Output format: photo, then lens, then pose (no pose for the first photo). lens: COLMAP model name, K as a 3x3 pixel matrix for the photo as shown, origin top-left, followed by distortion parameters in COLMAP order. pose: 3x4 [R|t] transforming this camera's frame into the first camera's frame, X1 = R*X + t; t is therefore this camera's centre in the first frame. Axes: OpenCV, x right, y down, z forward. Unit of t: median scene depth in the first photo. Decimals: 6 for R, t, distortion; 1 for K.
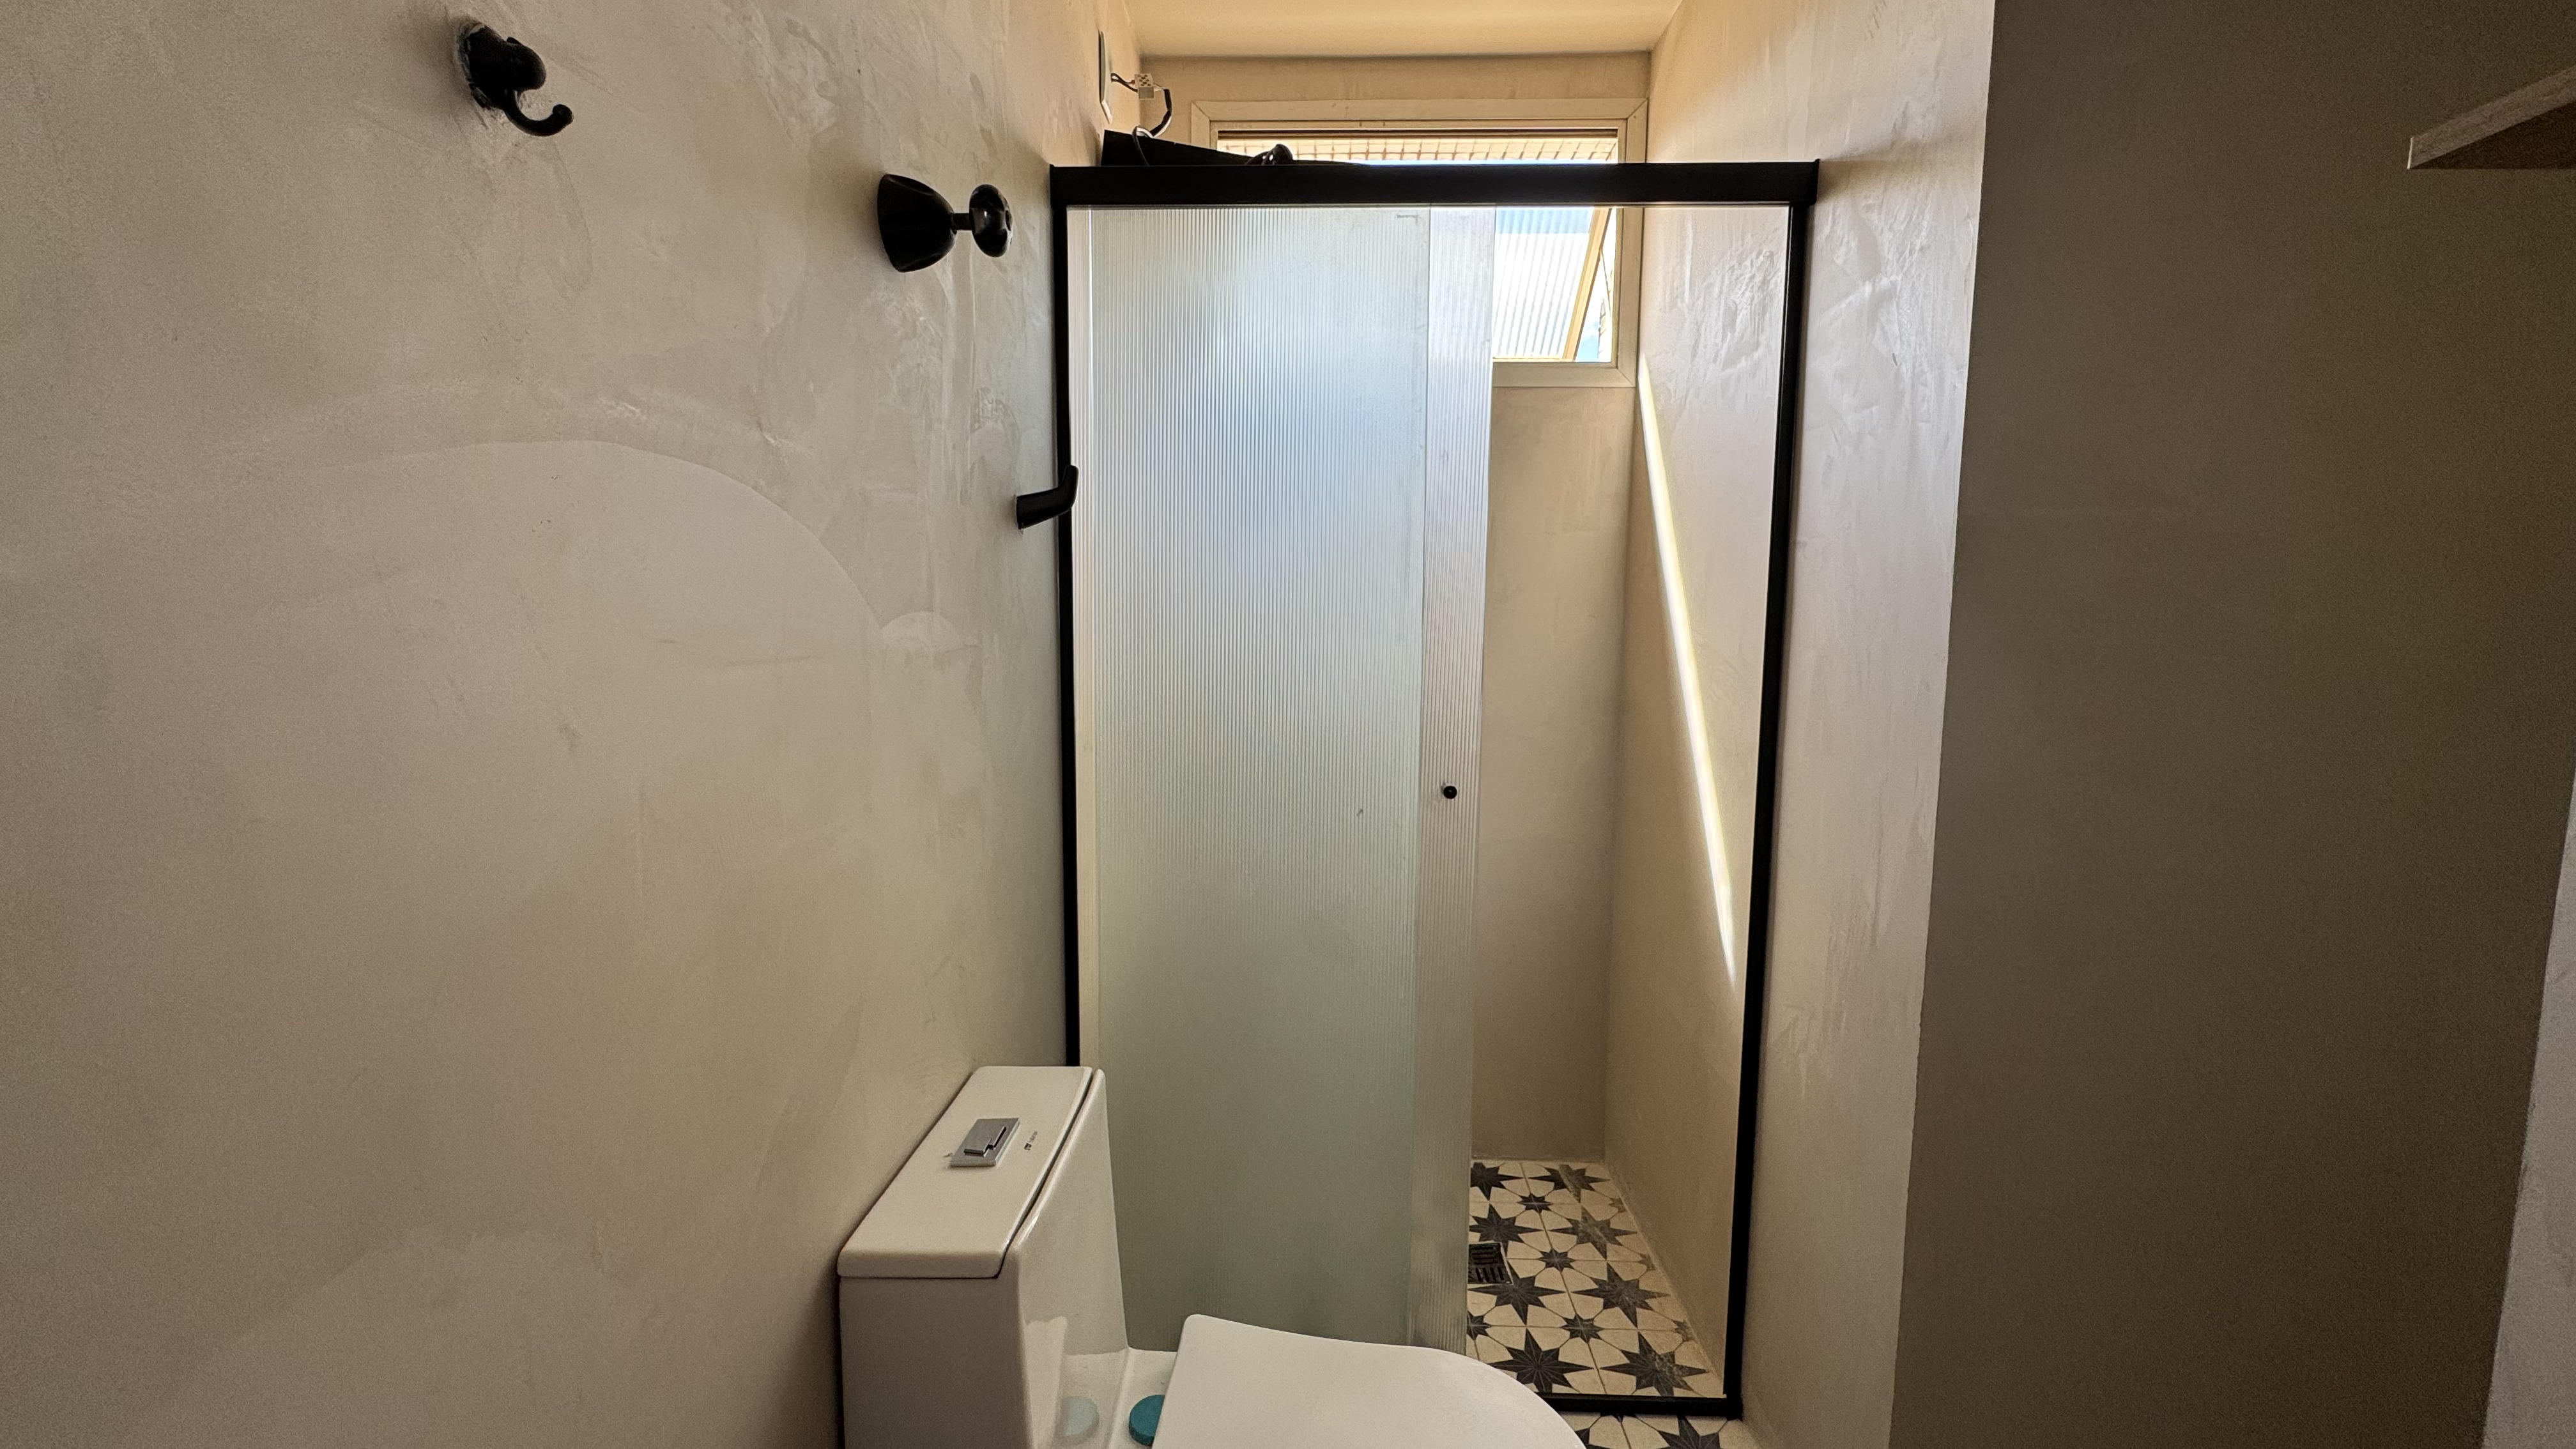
lens RADIAL K [[1023.6, 0, 1288.6], [0, 1023.6, 722.2], [0, 0, 1]] dist [-0.002948, 0.000216]
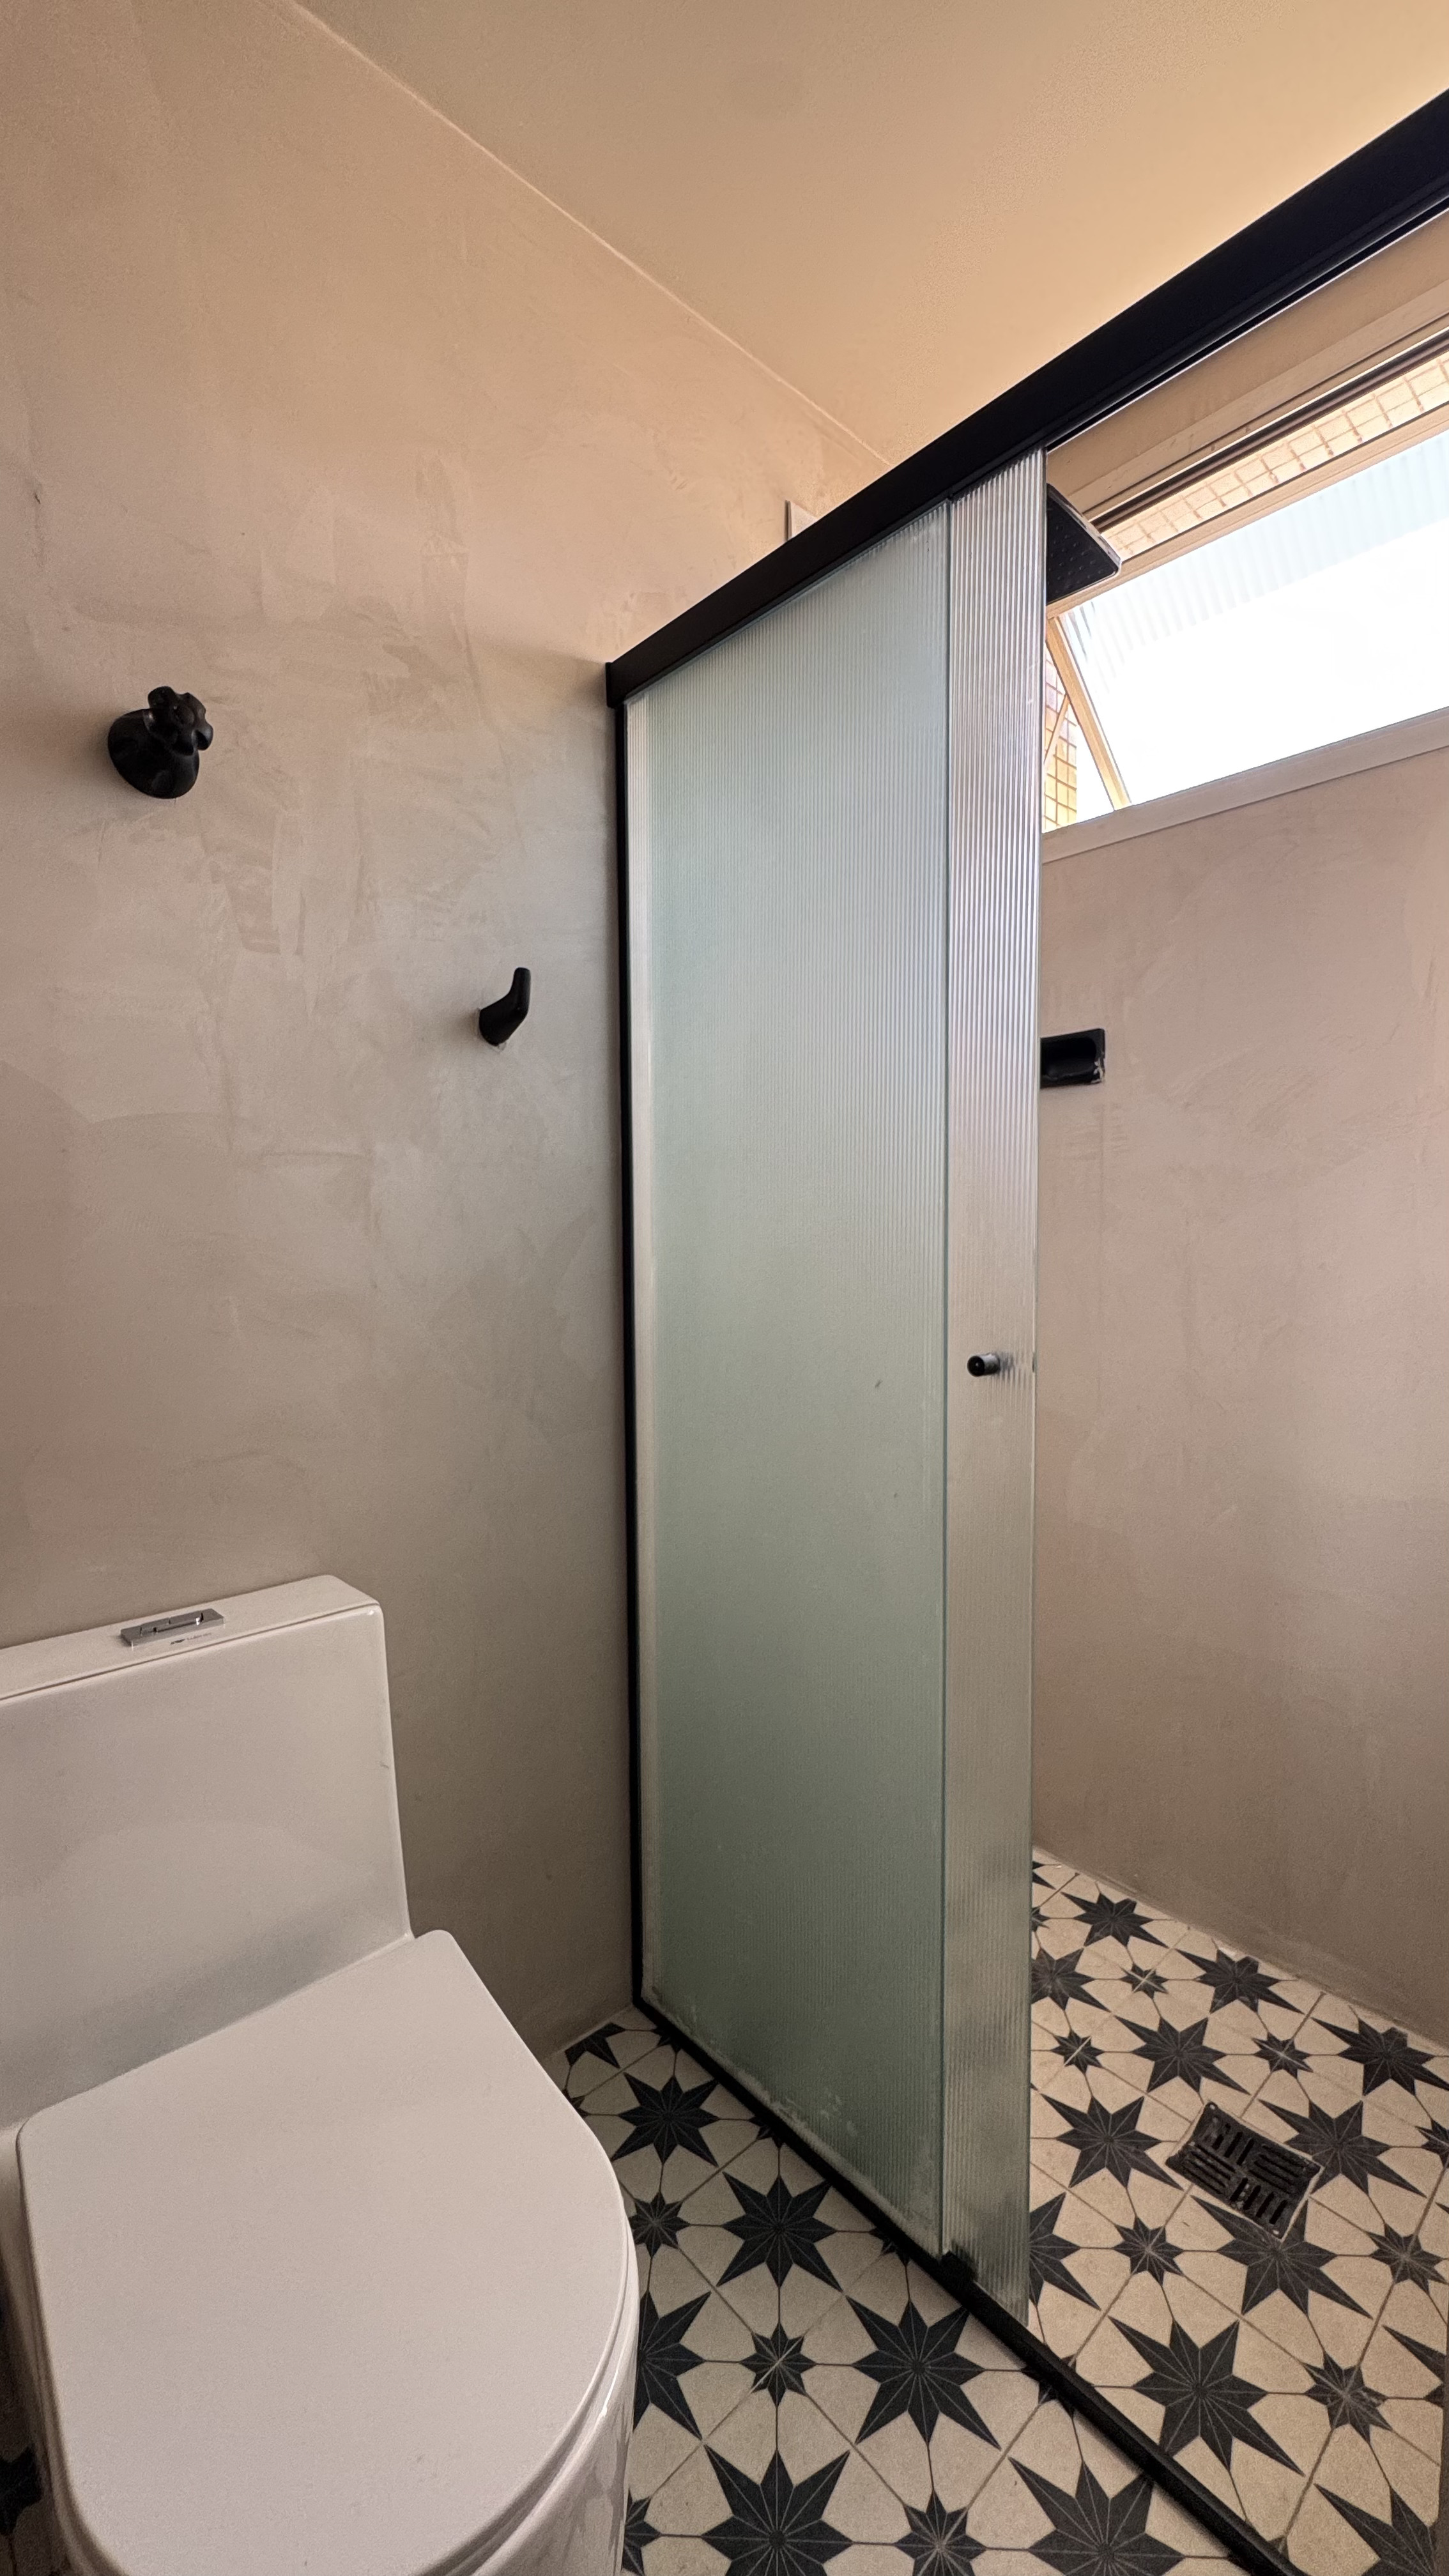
lens RADIAL K [[1023.6, 0, 726.8], [0, 1023.6, 1282.9], [0, 0, 1]] dist [-0.002948, 0.000216]
pose [[0.698648, 0.032770, -0.714715, 0.405666], [-0.059604, 0.998144, -0.012499, 0.023075], [0.712979, 0.051332, 0.699304, 0.334690]]
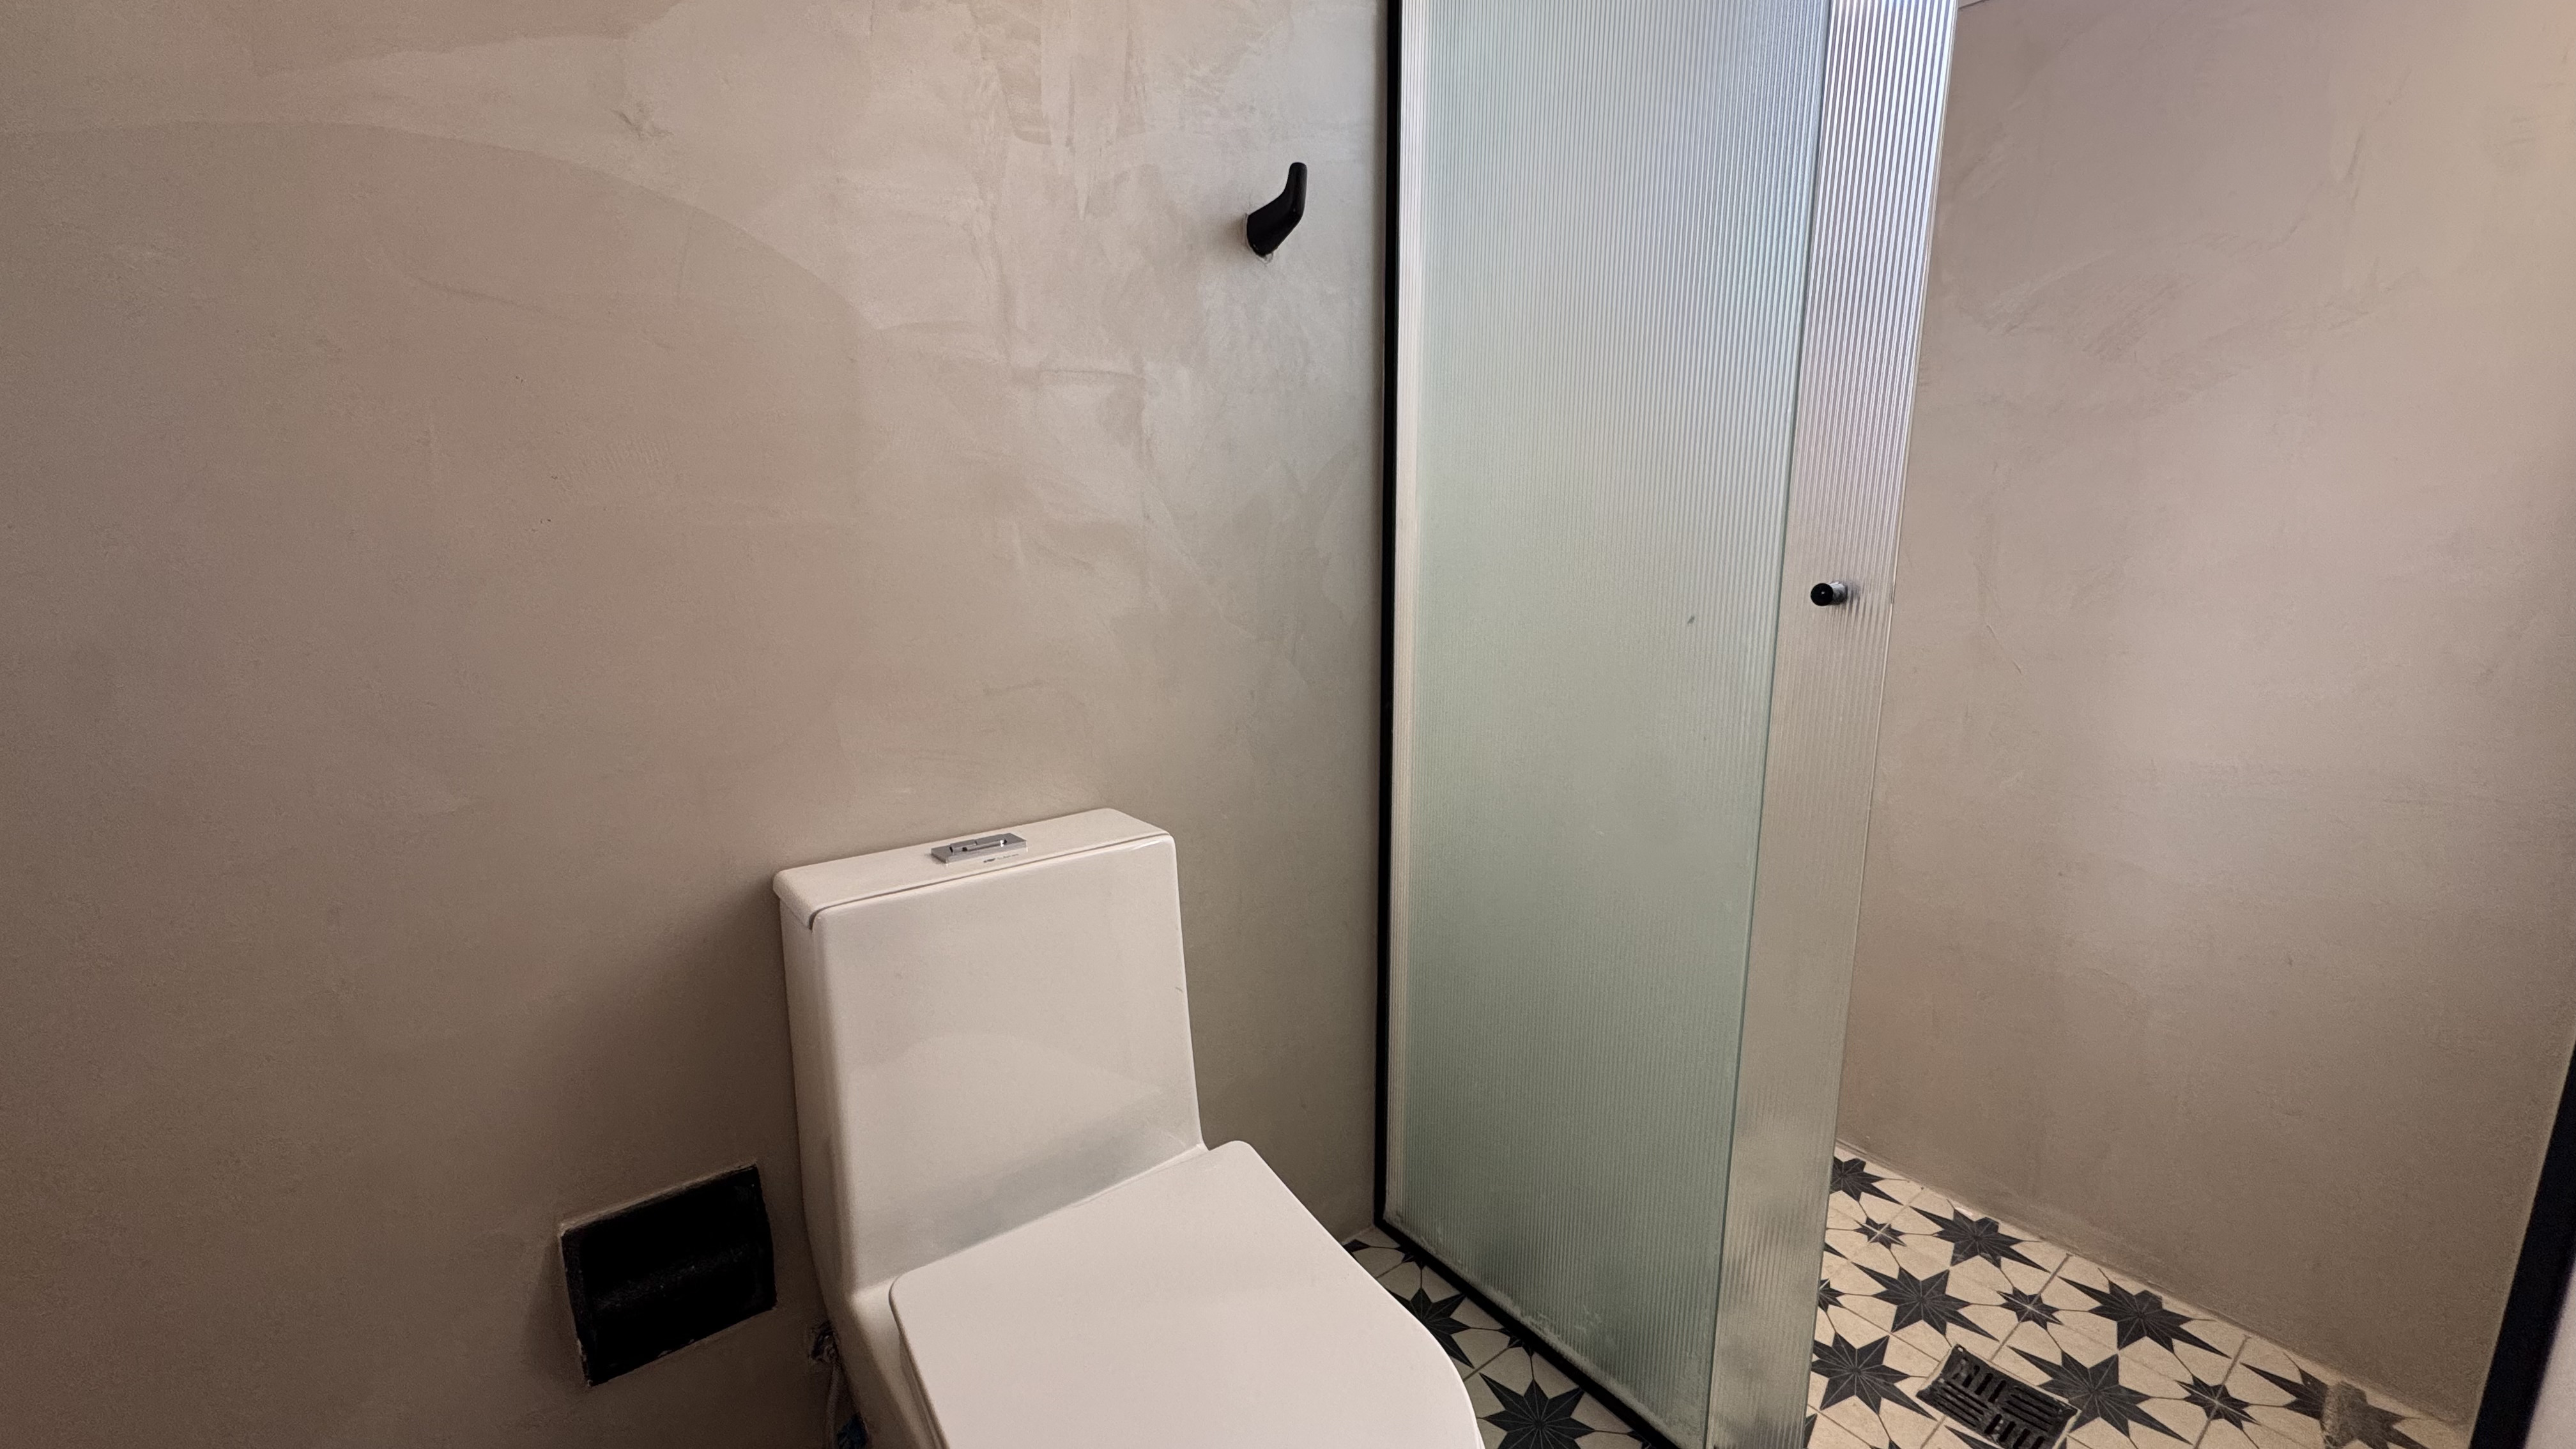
lens RADIAL K [[1023.6, 0, 1288.8], [0, 1023.6, 715.2], [0, 0, 1]] dist [-0.002948, 0.000216]
pose [[0.635217, 0.143526, -0.758880, 0.335817], [-0.065318, 0.989044, 0.132382, 0.059578], [0.769566, -0.034522, 0.637633, 0.295891]]
